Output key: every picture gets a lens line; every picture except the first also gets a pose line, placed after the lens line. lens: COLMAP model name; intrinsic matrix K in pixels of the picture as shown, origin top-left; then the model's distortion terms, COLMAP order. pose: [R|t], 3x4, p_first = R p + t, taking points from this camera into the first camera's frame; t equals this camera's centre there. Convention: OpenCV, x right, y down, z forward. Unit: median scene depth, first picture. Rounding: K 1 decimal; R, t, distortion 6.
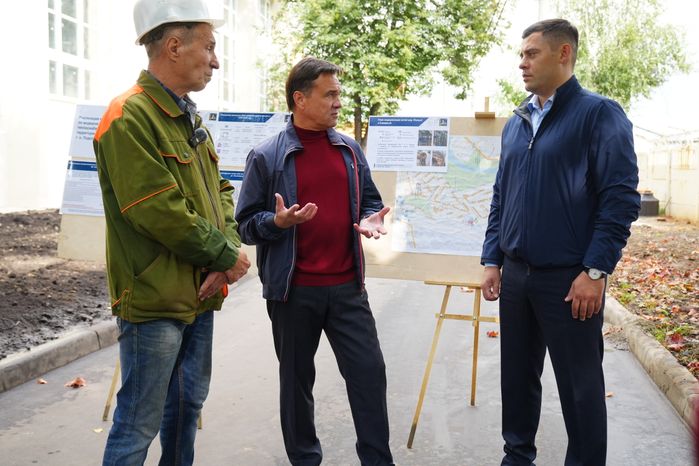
lens RADIAL K [[734.2, 0, 348.1], [0, 734.2, 236.5], [0, 0, 1]] dist [-0.021790, 0.000000]
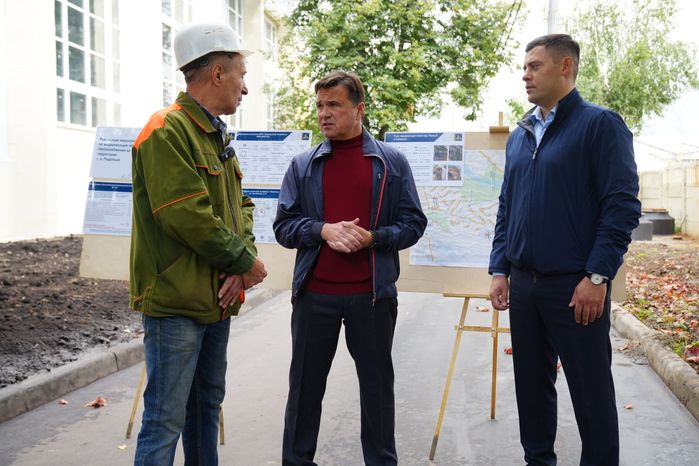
lens RADIAL K [[751.7, 0, 349.1], [0, 751.7, 235.3], [0, 0, 1]] dist [-0.024672, 0.000000]
pose [[0.999824, -0.015973, -0.009846, -0.011278], [0.015597, 0.999191, -0.037076, 0.013317], [0.010431, 0.036915, 0.999264, -0.032662]]
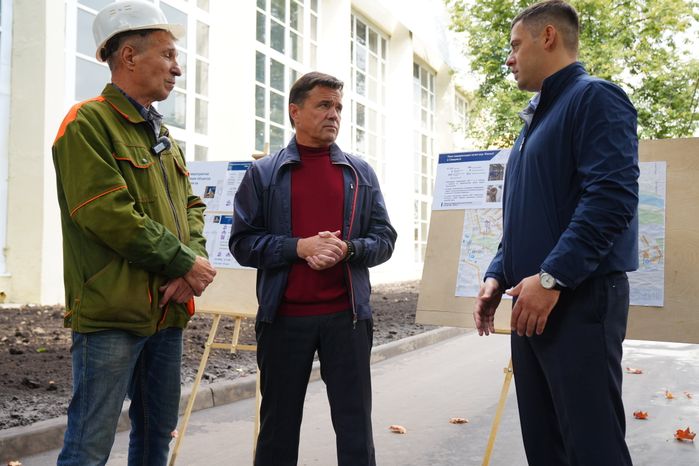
lens RADIAL K [[710.1, 0, 337.2], [0, 710.1, 221.1], [0, 0, 1]] dist [-0.019106, 0.000000]
pose [[0.951478, -0.031313, -0.306120, 0.133036], [-0.016573, 0.988151, -0.152588, 0.045696], [0.307271, 0.150258, 0.939685, 0.085418]]
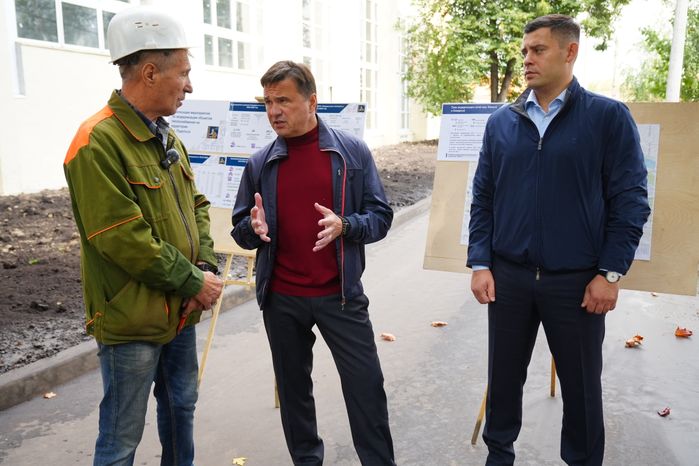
lens RADIAL K [[689.0, 0, 341.5], [0, 689.0, 217.1], [0, 0, 1]] dist [-0.000687, 0.000000]
pose [[0.975491, 0.003013, -0.220019, 0.081914], [0.007162, 0.998942, 0.045433, -0.034484], [0.219923, -0.045895, 0.974437, 0.038669]]
